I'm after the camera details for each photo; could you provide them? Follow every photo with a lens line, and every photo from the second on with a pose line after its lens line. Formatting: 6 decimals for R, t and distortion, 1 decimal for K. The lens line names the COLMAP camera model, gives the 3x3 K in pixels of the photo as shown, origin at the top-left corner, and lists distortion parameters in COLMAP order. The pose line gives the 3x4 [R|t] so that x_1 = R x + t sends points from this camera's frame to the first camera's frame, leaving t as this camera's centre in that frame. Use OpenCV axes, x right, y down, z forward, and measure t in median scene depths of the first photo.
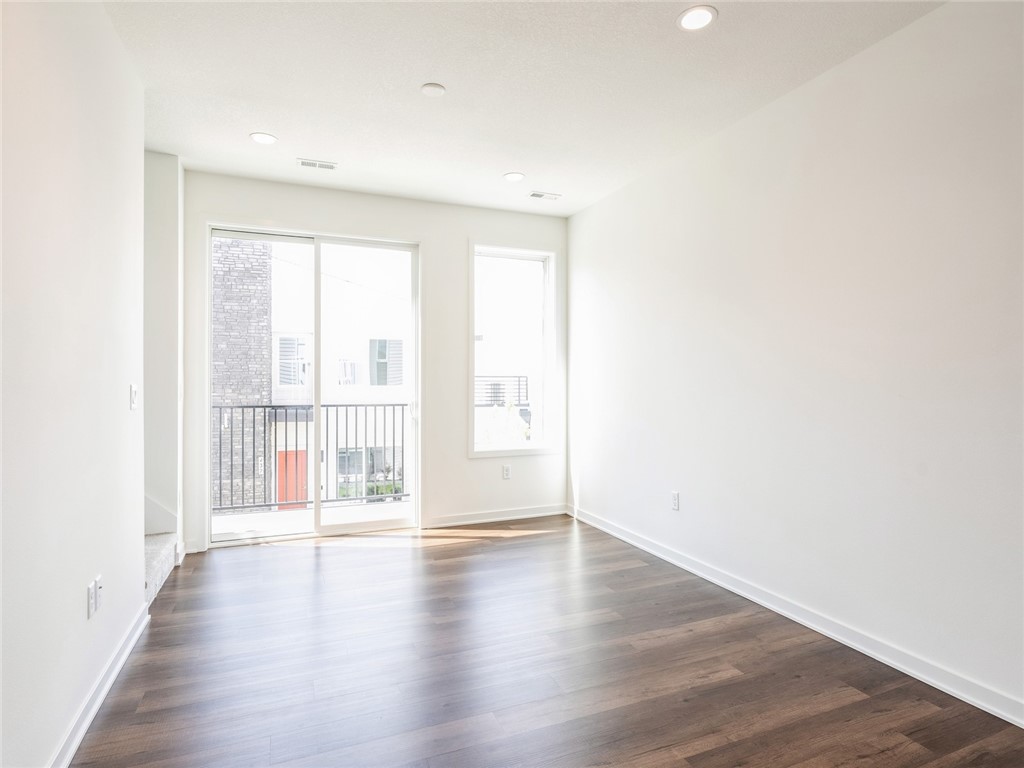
lens RADIAL K [[555.3, 0, 512.0], [0, 555.3, 384.0], [0, 0, 1]] dist [-0.003589, 0.001582]
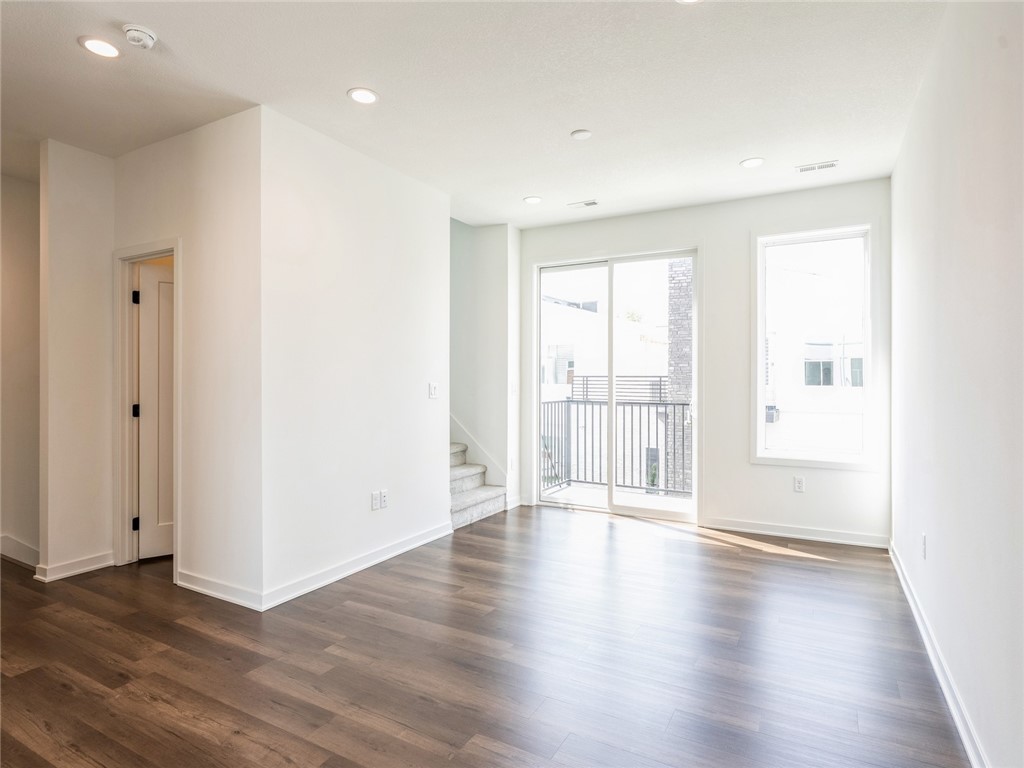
lens RADIAL K [[555.3, 0, 512.0], [0, 555.3, 384.0], [0, 0, 1]] dist [-0.003589, 0.001582]
pose [[0.625416, 0.006074, -0.780268, 0.401016], [-0.006260, 0.999977, 0.002767, -0.001658], [0.780267, 0.003155, 0.625439, 0.086911]]
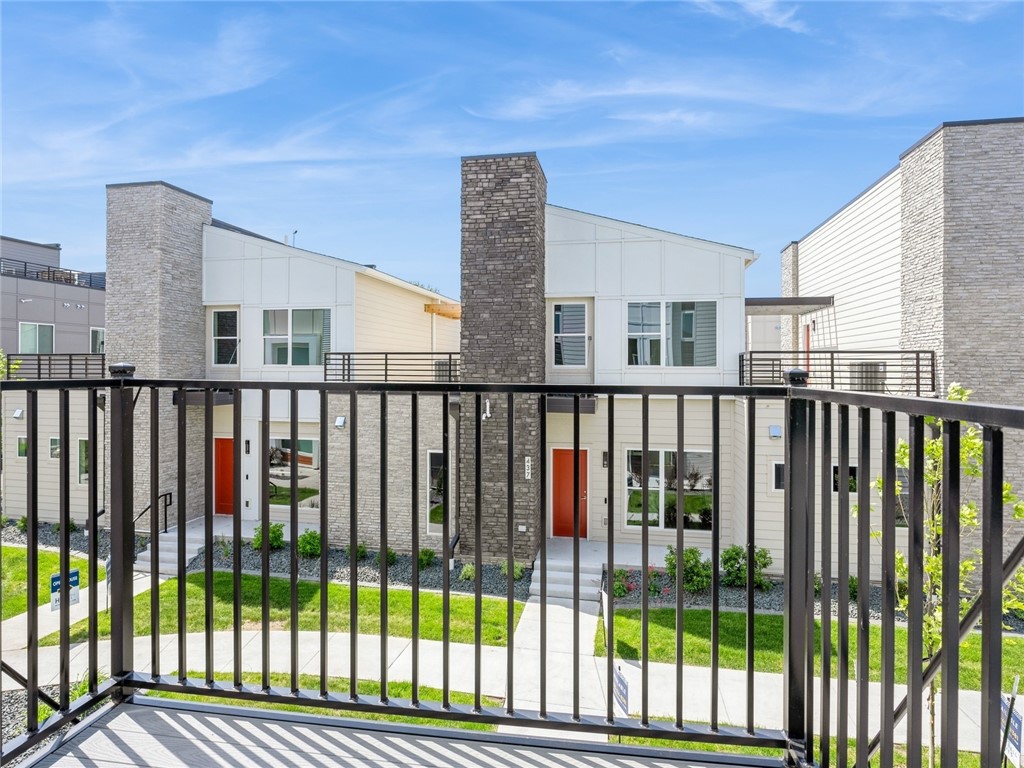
lens RADIAL K [[590.8, 0, 510.7], [0, 590.8, 361.7], [0, 0, 1]] dist [-0.005525, -0.000103]
pose [[0.863623, -0.003103, -0.504128, -0.172504], [-0.004960, 0.999880, -0.014651, 0.033859], [0.504113, 0.015153, 0.863505, 0.852046]]
